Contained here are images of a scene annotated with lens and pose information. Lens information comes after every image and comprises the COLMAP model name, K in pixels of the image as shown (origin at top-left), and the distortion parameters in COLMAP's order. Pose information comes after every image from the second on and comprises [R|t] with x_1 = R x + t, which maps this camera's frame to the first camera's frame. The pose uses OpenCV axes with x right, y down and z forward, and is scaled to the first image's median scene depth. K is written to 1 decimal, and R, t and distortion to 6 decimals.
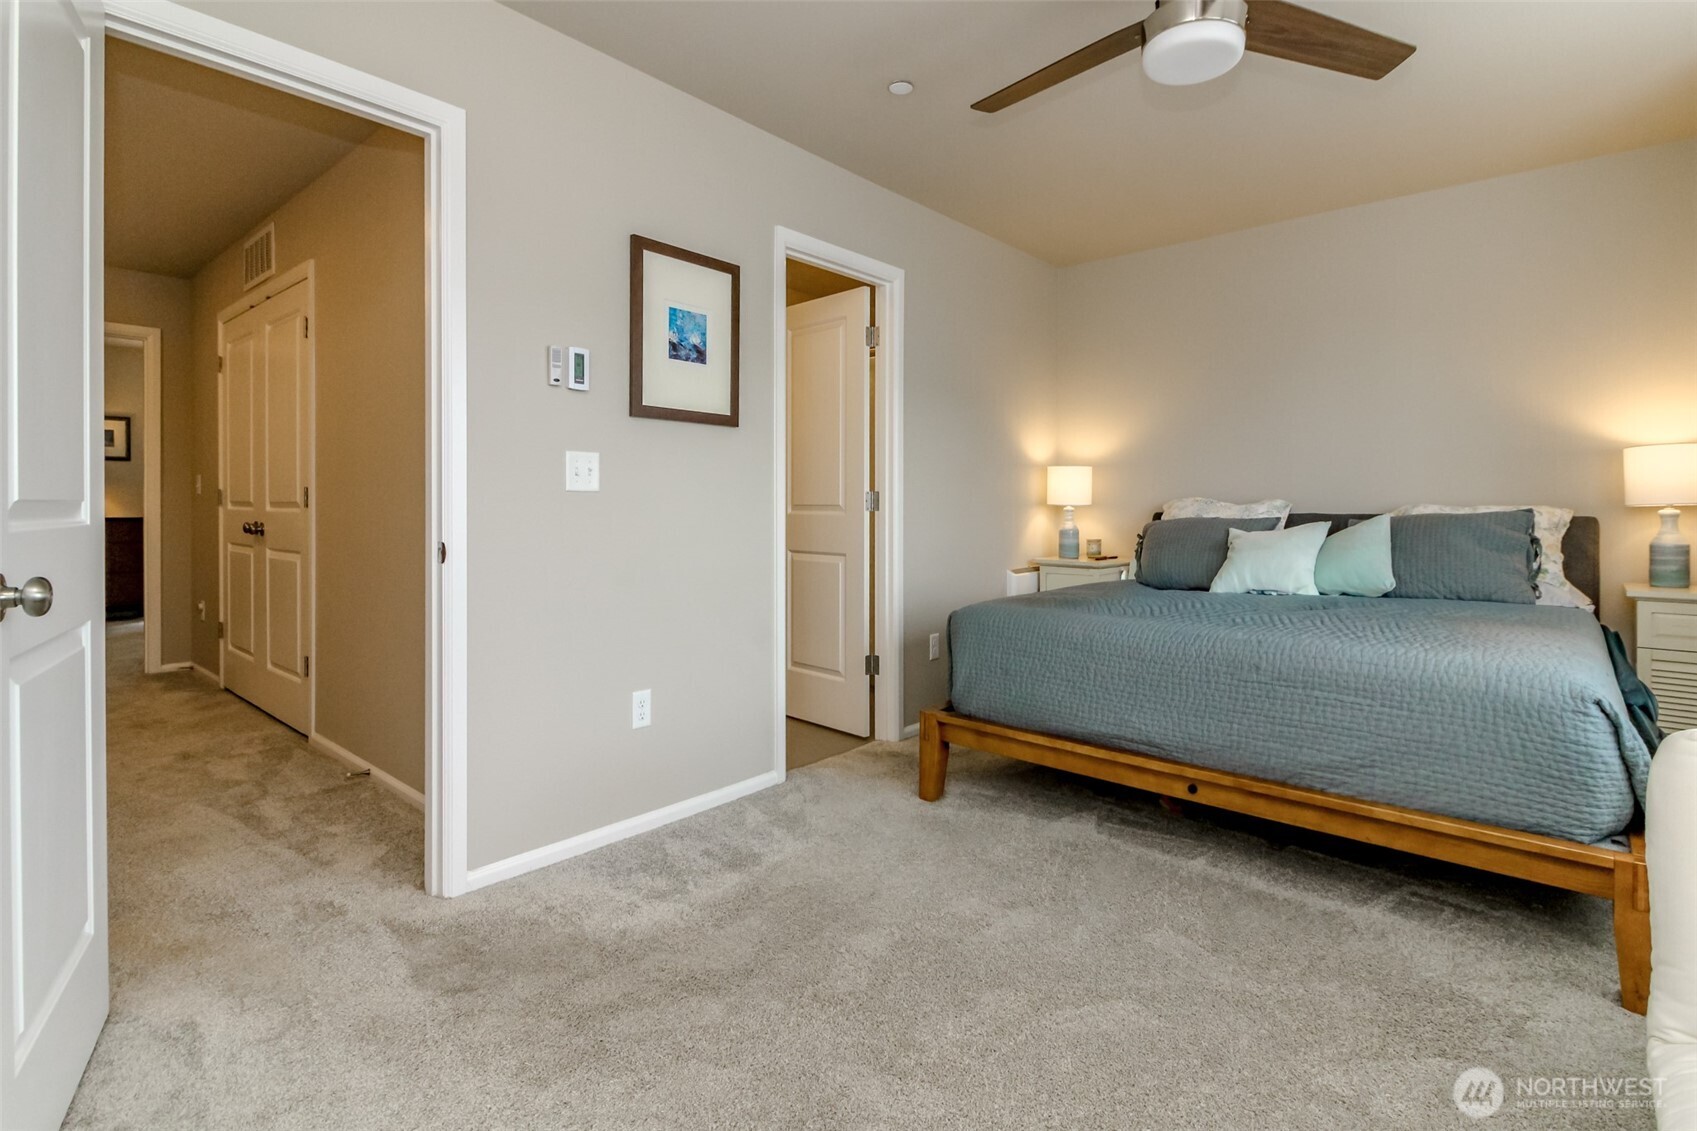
lens RADIAL K [[797.0, 0, 839.8], [0, 797.0, 511.5], [0, 0, 1]] dist [-0.001452, -0.000831]
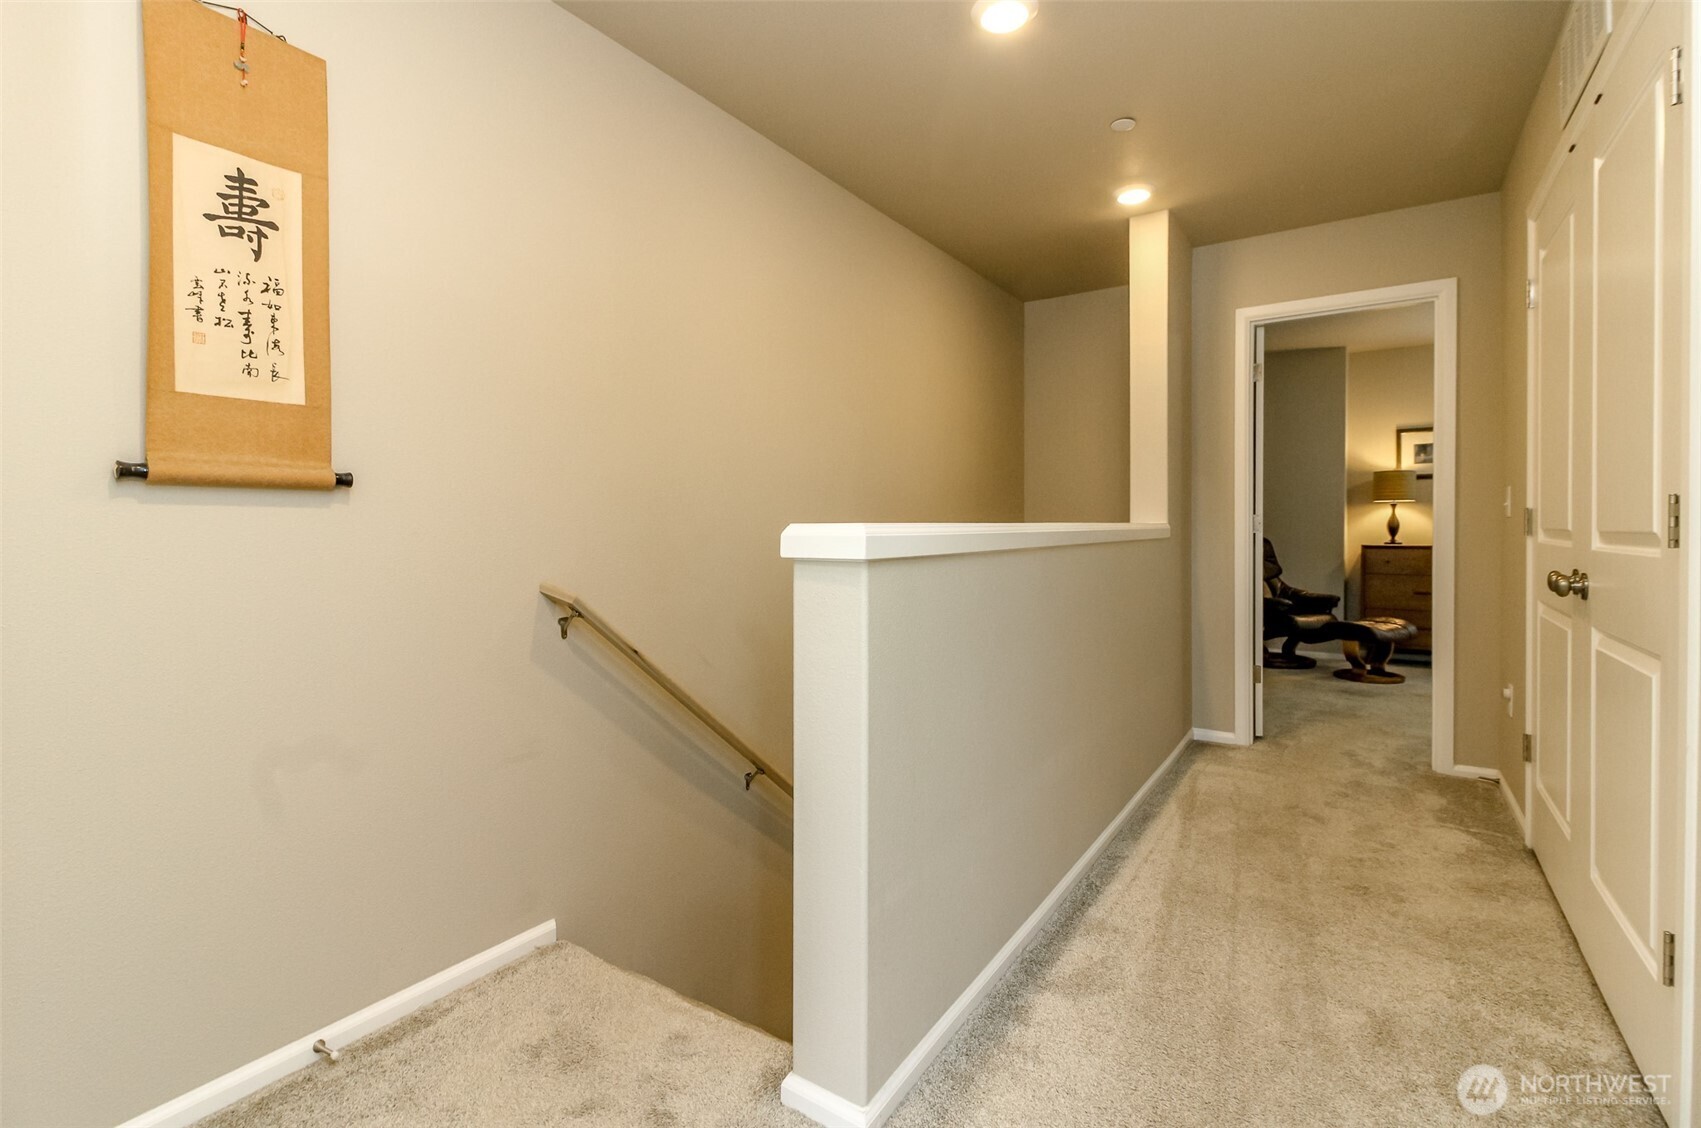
lens RADIAL K [[786.9, 0, 852.0], [0, 786.9, 527.8], [0, 0, 1]] dist [0.000171, -0.000447]
pose [[0.127008, 0.001434, -0.991901, -0.282751], [-0.010313, 0.999947, 0.000125, -0.008600], [0.991848, 0.010214, 0.127016, 0.459698]]
